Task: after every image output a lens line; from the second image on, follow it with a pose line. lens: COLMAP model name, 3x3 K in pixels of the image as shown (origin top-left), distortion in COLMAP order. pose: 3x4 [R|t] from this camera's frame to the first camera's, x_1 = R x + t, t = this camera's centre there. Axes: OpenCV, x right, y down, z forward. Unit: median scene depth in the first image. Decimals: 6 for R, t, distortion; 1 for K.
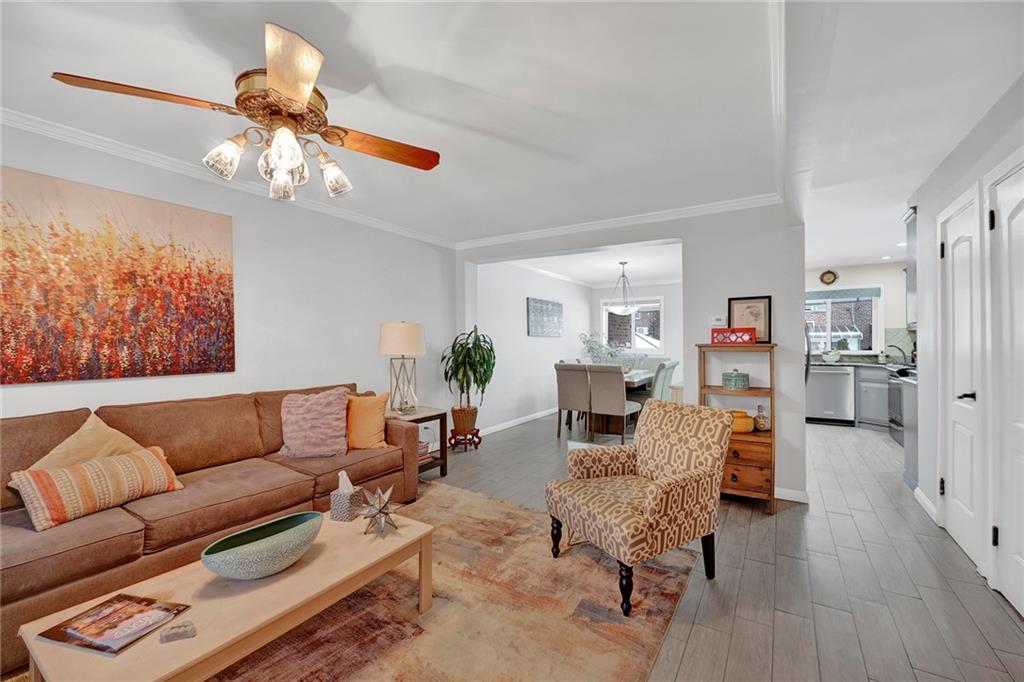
lens RADIAL K [[417.0, 0, 518.1], [0, 417.0, 339.9], [0, 0, 1]] dist [-0.005561, -0.002628]
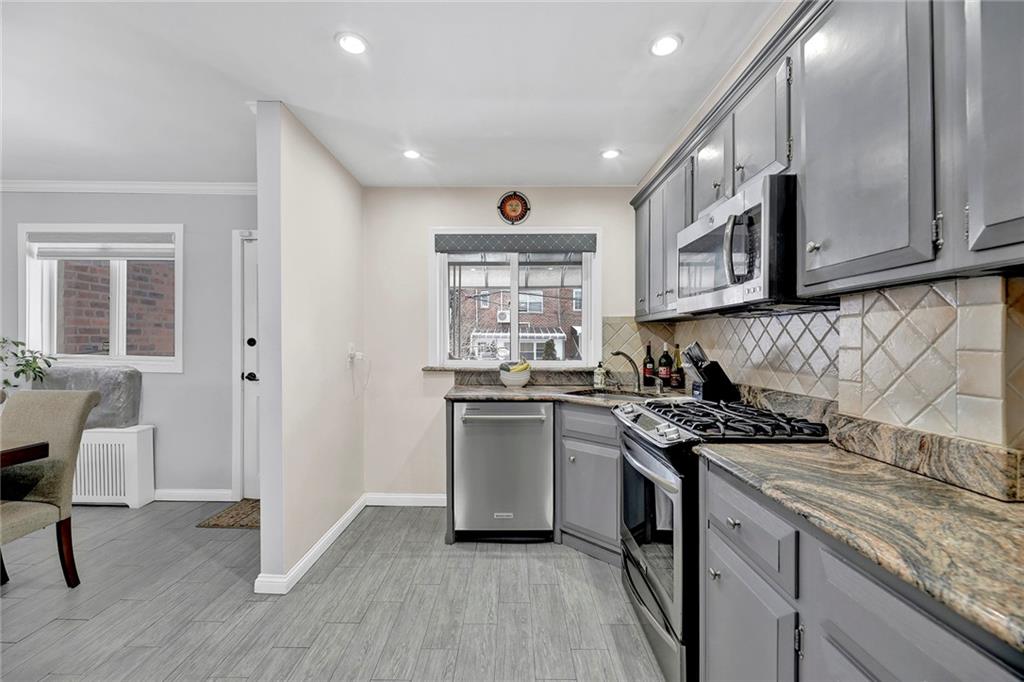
lens RADIAL K [[417.0, 0, 505.3], [0, 417.0, 336.2], [0, 0, 1]] dist [-0.005561, -0.002628]
pose [[0.852945, 0.016036, 0.521754, 1.124739], [-0.012598, 0.999869, -0.010136, 0.004903], [-0.521848, 0.002072, 0.853036, 1.367024]]
